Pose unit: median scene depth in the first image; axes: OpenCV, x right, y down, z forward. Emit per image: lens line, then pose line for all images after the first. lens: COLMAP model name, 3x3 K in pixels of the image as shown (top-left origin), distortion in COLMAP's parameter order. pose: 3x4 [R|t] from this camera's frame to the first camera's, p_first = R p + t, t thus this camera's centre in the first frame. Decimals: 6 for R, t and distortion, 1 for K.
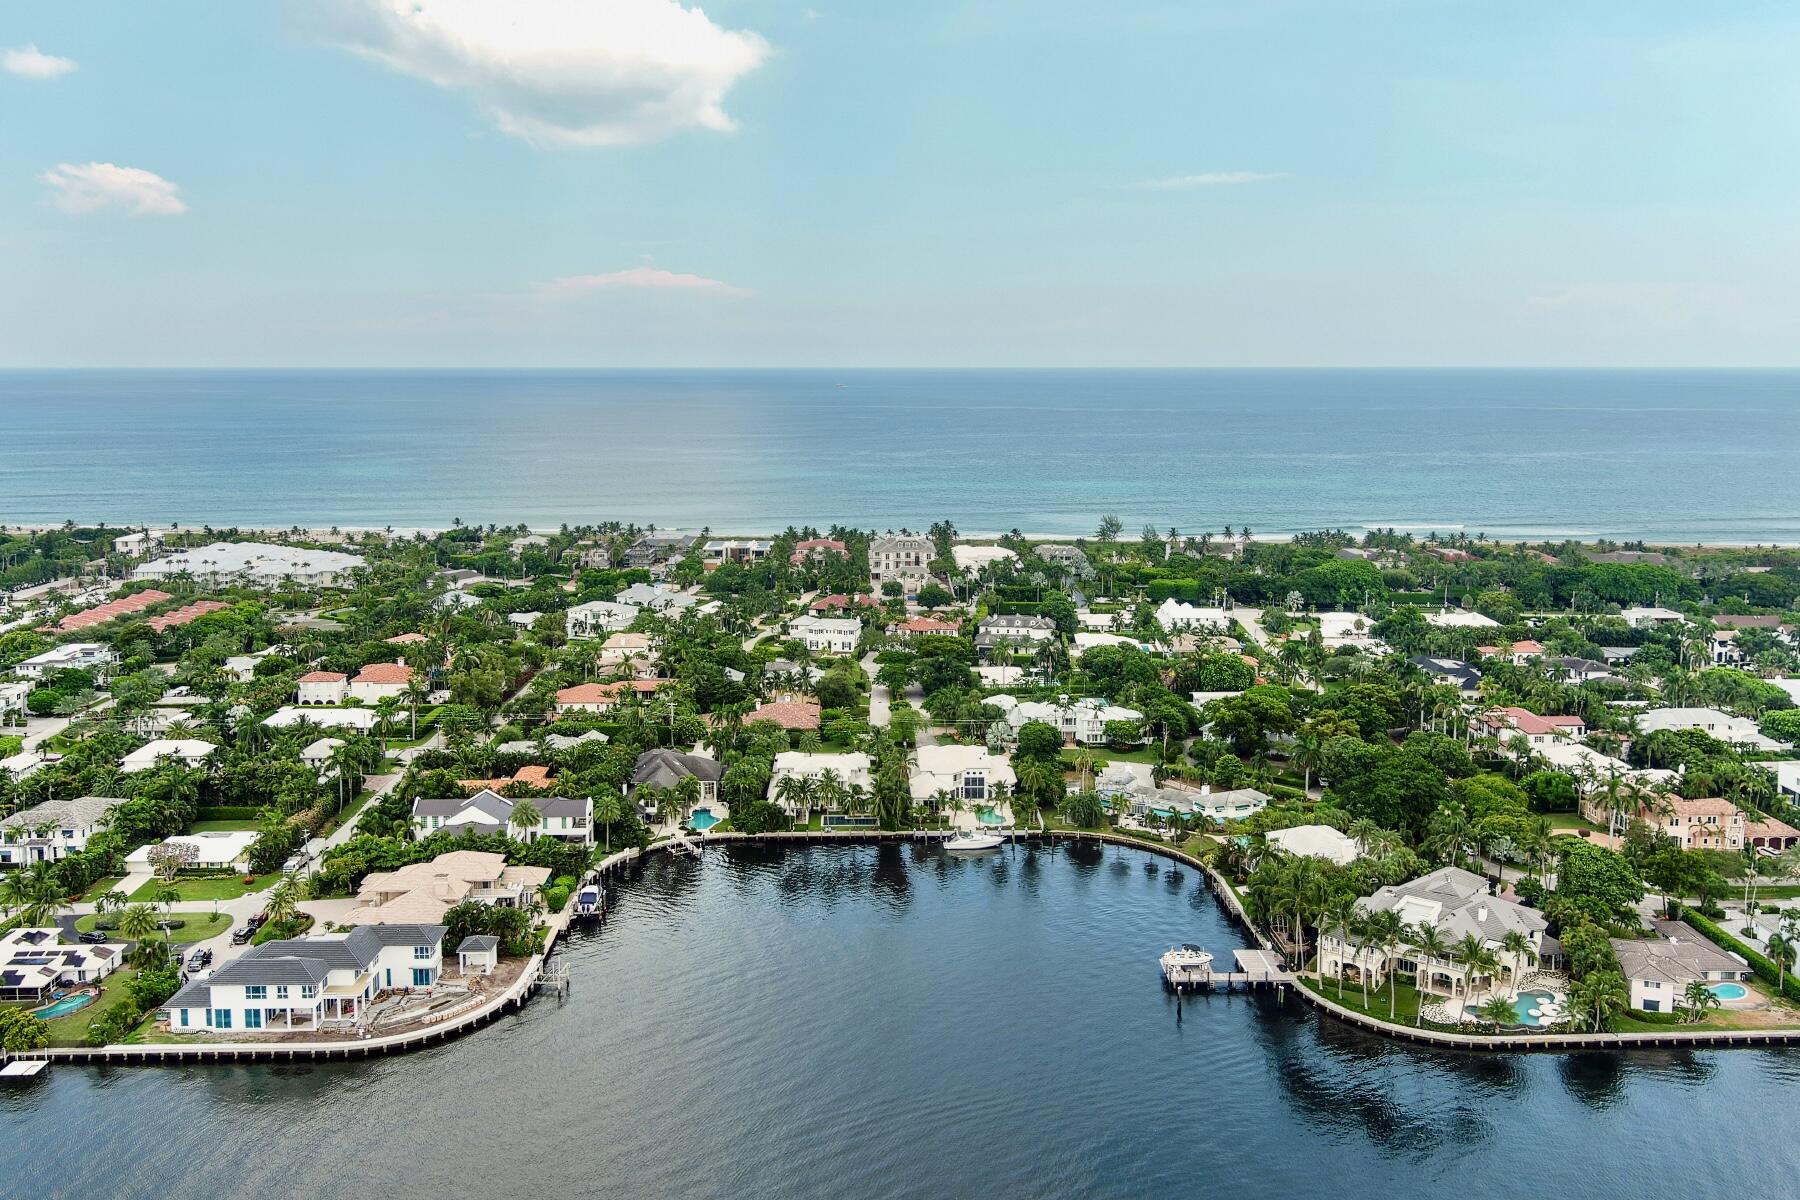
lens RADIAL K [[1442.9, 0, 896.2], [0, 1442.9, 470.0], [0, 0, 1]] dist [0.033983, -0.038271]
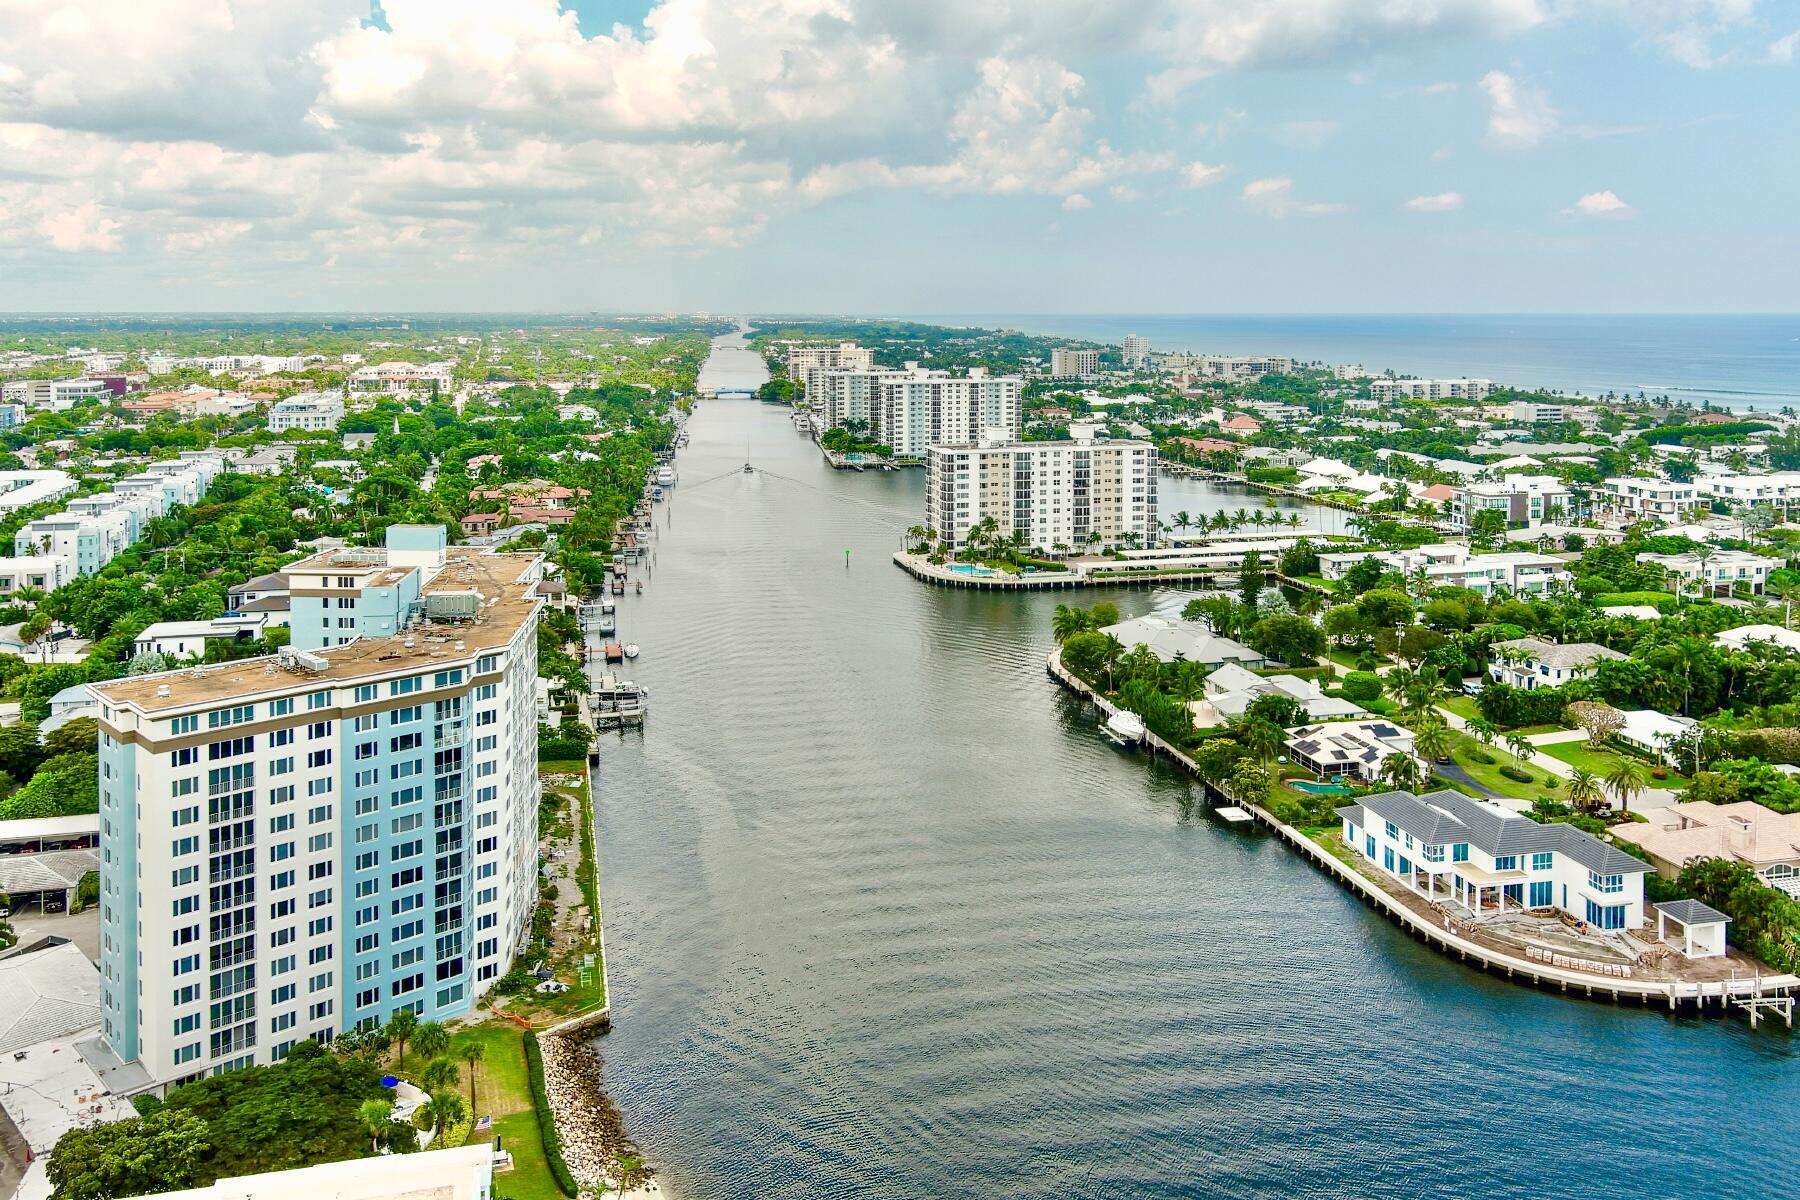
lens RADIAL K [[1477.4, 0, 902.9], [0, 1477.4, 369.2], [0, 0, 1]] dist [0.036529, -0.044193]
pose [[0.209438, 0.037615, -0.977098, 0.223582], [-0.071430, 0.997179, 0.023077, 0.056543], [0.975209, 0.064961, 0.211534, 0.330828]]
